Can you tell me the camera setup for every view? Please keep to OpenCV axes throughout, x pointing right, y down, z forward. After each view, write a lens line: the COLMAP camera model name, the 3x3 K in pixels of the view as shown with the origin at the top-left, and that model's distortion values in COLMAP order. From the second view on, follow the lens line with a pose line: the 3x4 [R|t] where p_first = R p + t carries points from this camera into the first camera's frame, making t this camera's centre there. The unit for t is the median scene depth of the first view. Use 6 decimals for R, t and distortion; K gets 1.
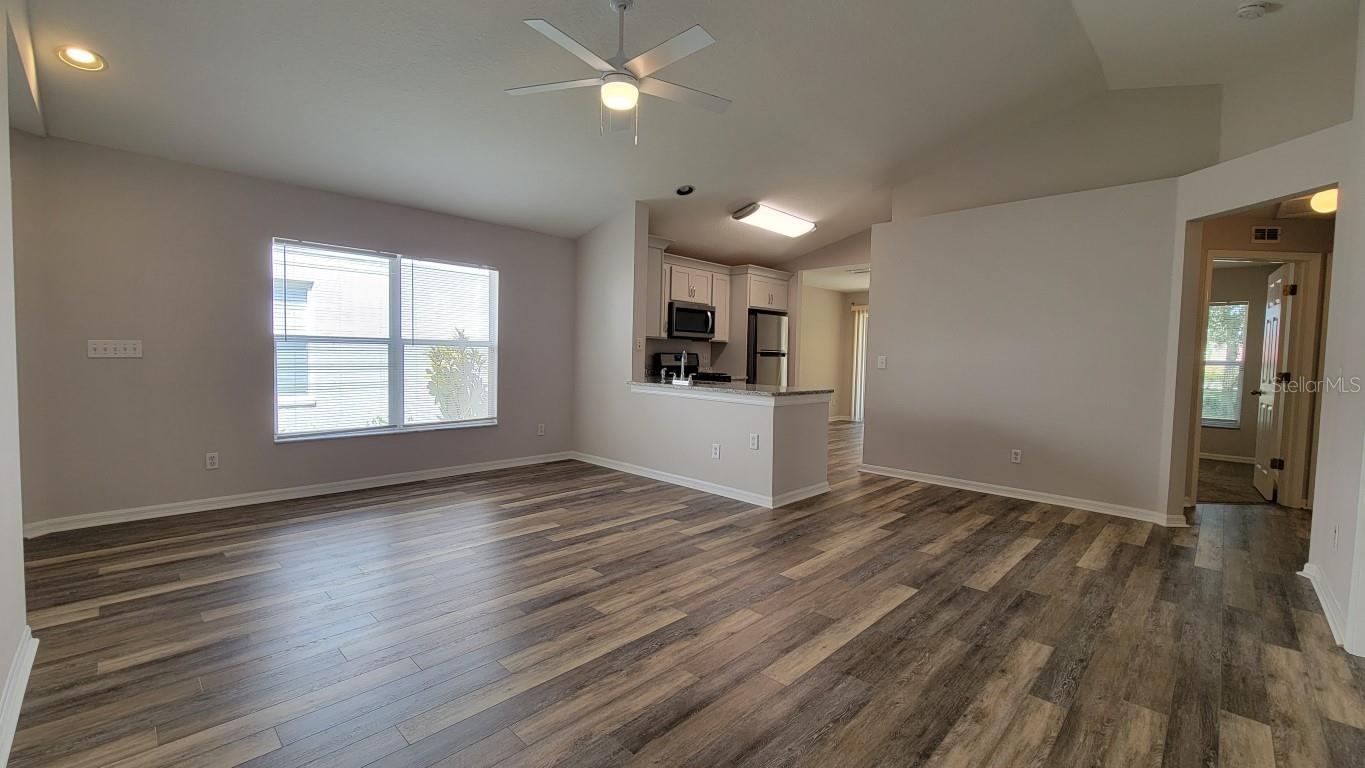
lens RADIAL K [[557.6, 0, 673.8], [0, 557.6, 380.8], [0, 0, 1]] dist [0.001817, -0.002655]
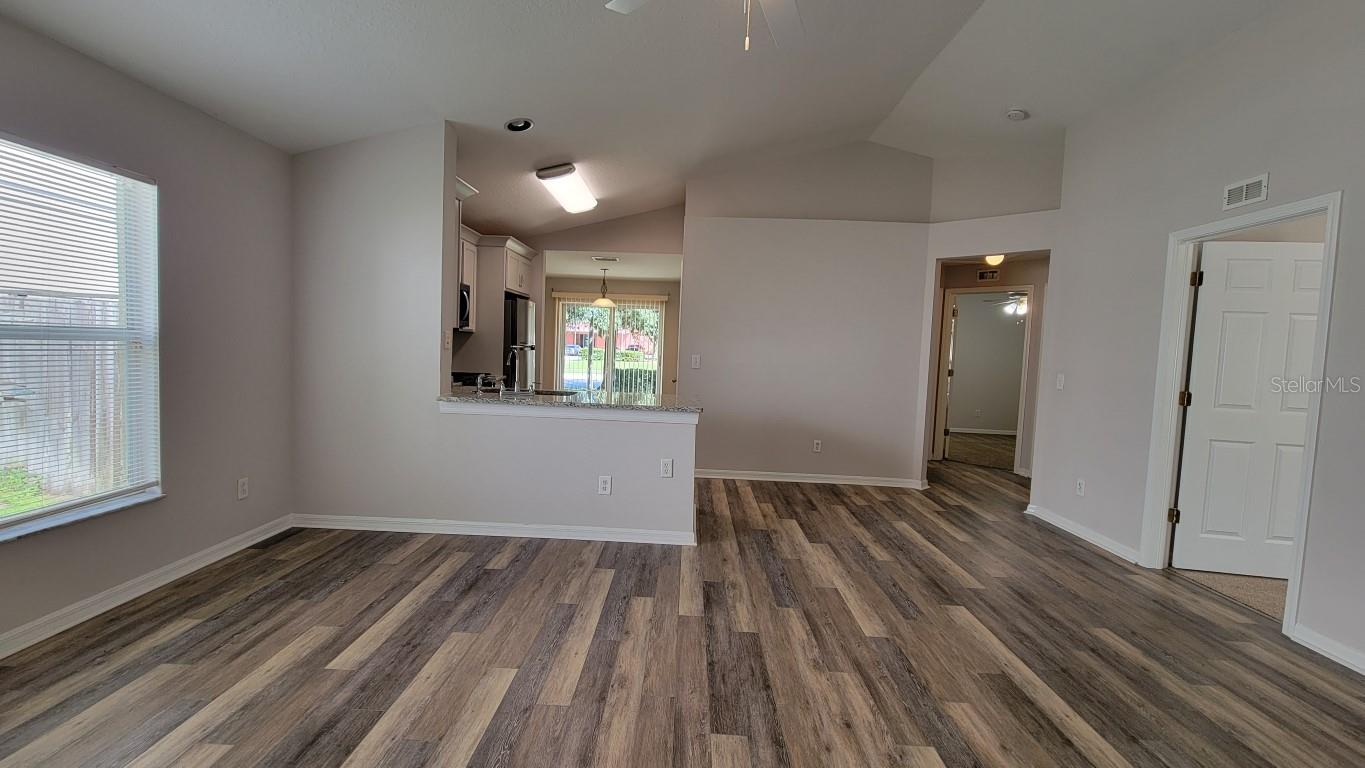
lens RADIAL K [[557.6, 0, 673.8], [0, 557.6, 380.8], [0, 0, 1]] dist [0.001817, -0.002655]
pose [[0.731243, -0.034902, 0.681223, -0.430958], [0.009178, 0.999103, 0.041336, -0.055857], [-0.682055, -0.023974, 0.730908, 0.437018]]
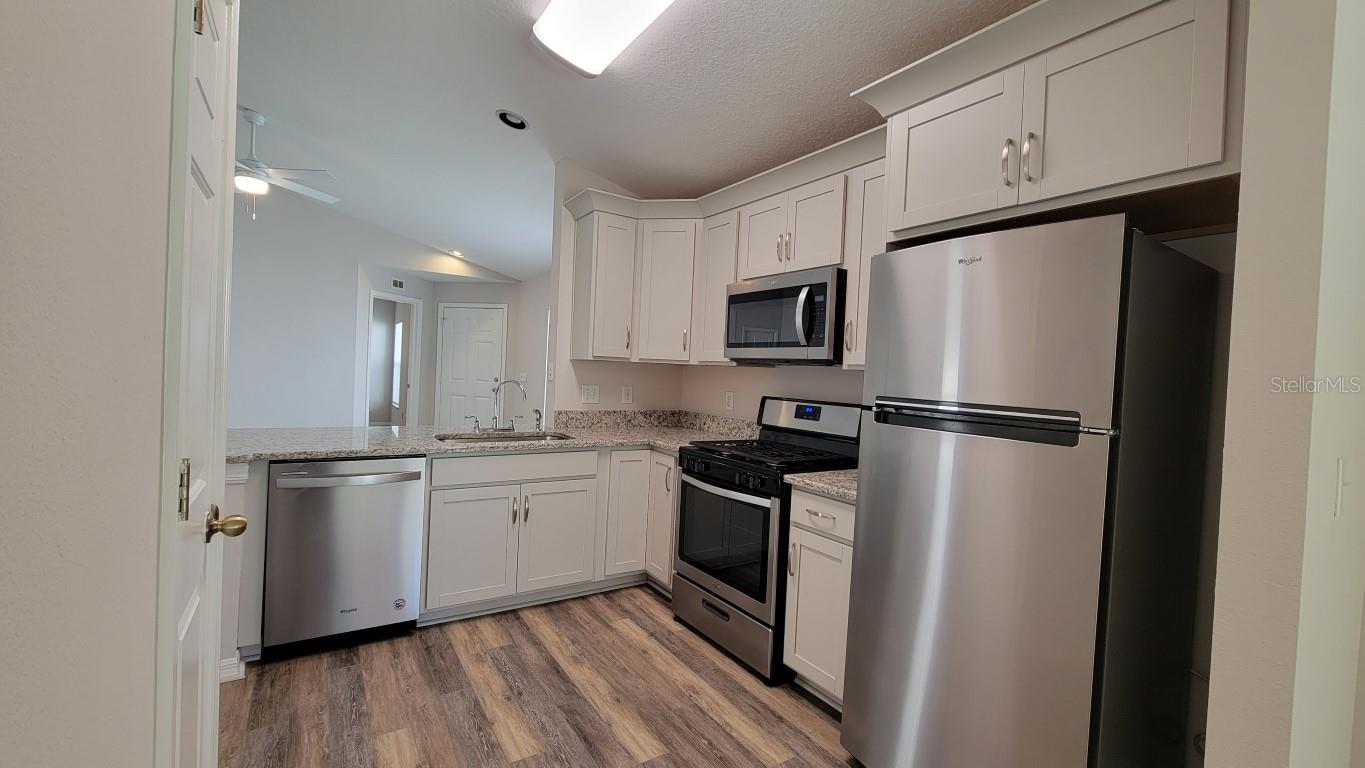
lens RADIAL K [[557.6, 0, 673.8], [0, 557.6, 380.8], [0, 0, 1]] dist [0.001817, -0.002655]
pose [[-0.216096, -0.014302, -0.976267, 0.759277], [-0.098366, 0.995124, 0.007195, -0.099495], [0.971404, 0.097586, -0.216449, 1.737808]]
